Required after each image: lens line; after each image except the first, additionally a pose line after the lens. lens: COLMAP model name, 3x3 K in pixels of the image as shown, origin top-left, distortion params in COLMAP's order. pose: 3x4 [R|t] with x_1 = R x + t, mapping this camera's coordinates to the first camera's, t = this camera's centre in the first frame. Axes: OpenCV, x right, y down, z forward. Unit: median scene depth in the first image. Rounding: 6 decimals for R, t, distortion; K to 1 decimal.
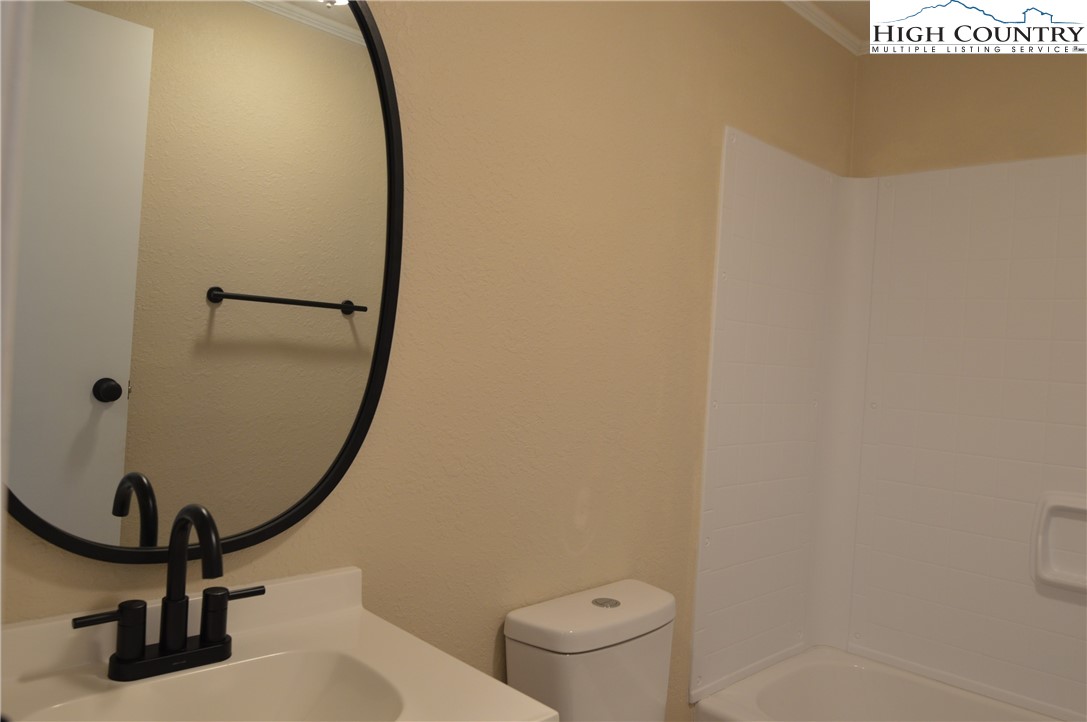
lens RADIAL K [[774.2, 0, 549.4], [0, 774.2, 358.1], [0, 0, 1]] dist [0.005779, -0.043683]
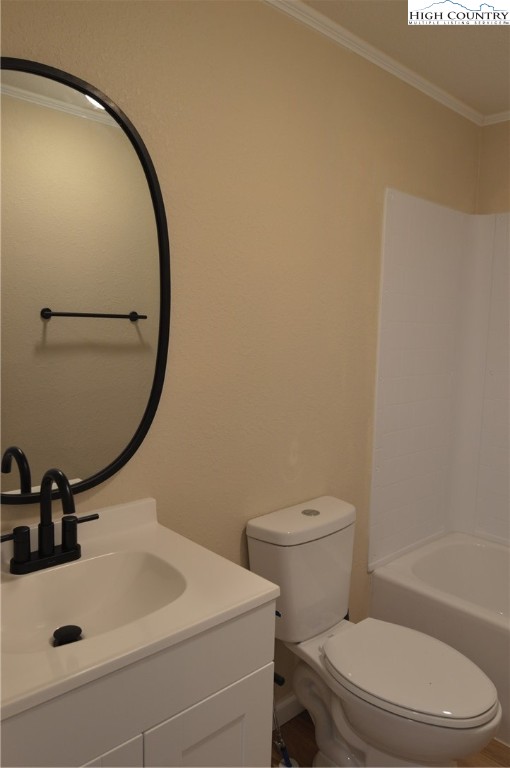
lens RADIAL K [[547.0, 0, 255.1], [0, 547.0, 379.3], [0, 0, 1]] dist [0.005779, -0.043683]
pose [[0.998794, -0.032724, -0.036604, 0.008164], [0.035947, 0.995185, 0.091181, -0.045912], [0.033444, -0.092386, 0.995161, -0.063284]]
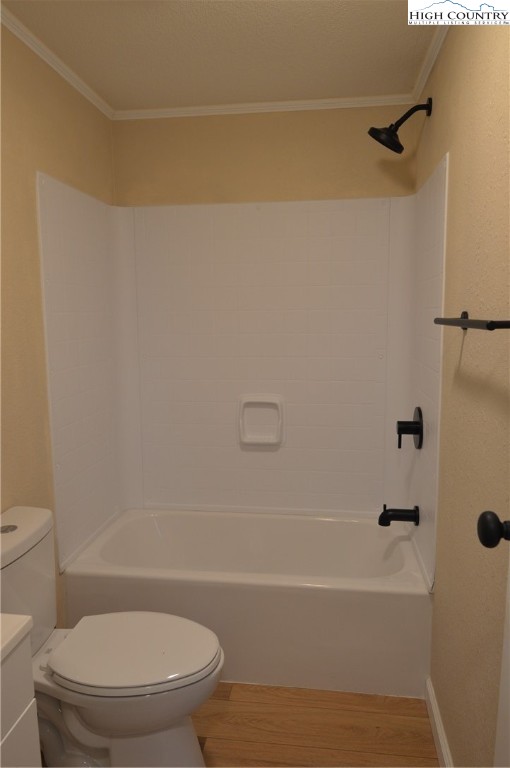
lens RADIAL K [[547.0, 0, 254.7], [0, 547.0, 380.1], [0, 0, 1]] dist [0.005779, -0.043683]
pose [[0.784007, -0.143806, 0.603865, -0.107705], [0.061139, 0.985955, 0.155420, -0.062435], [-0.617734, -0.084931, 0.781787, -0.025261]]
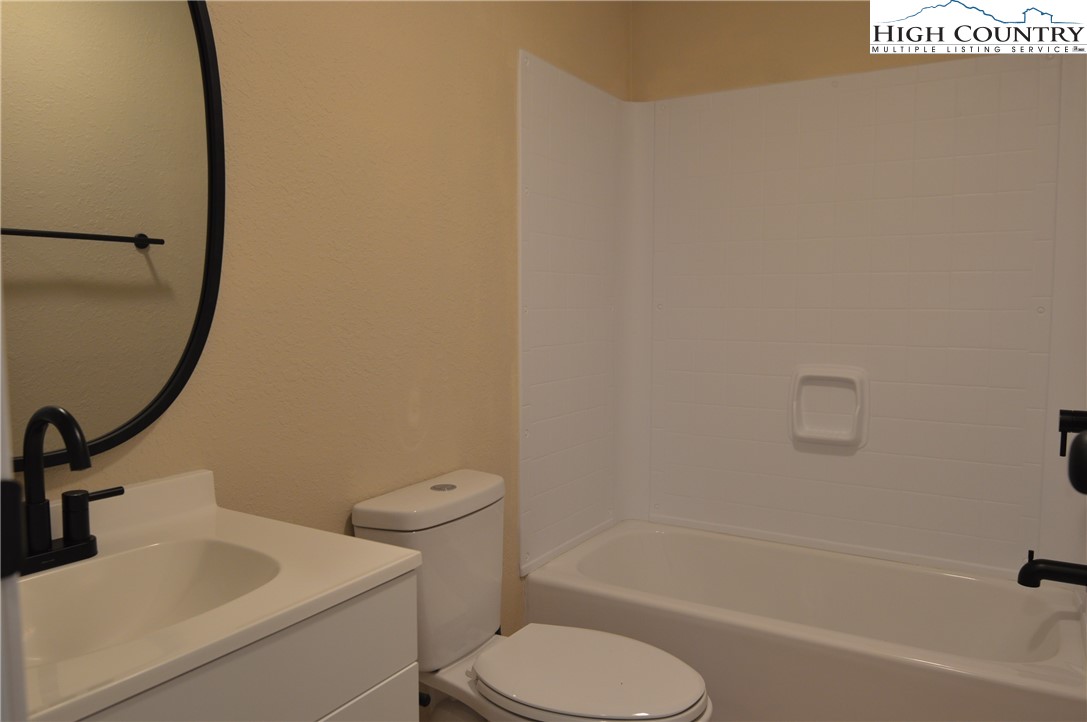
lens RADIAL K [[774.2, 0, 548.7], [0, 774.2, 358.6], [0, 0, 1]] dist [0.005779, -0.043683]
pose [[0.965523, -0.078663, 0.248147, -0.033586], [0.059670, 0.994748, 0.083166, 0.040303], [-0.253385, -0.065491, 0.965146, -0.075446]]
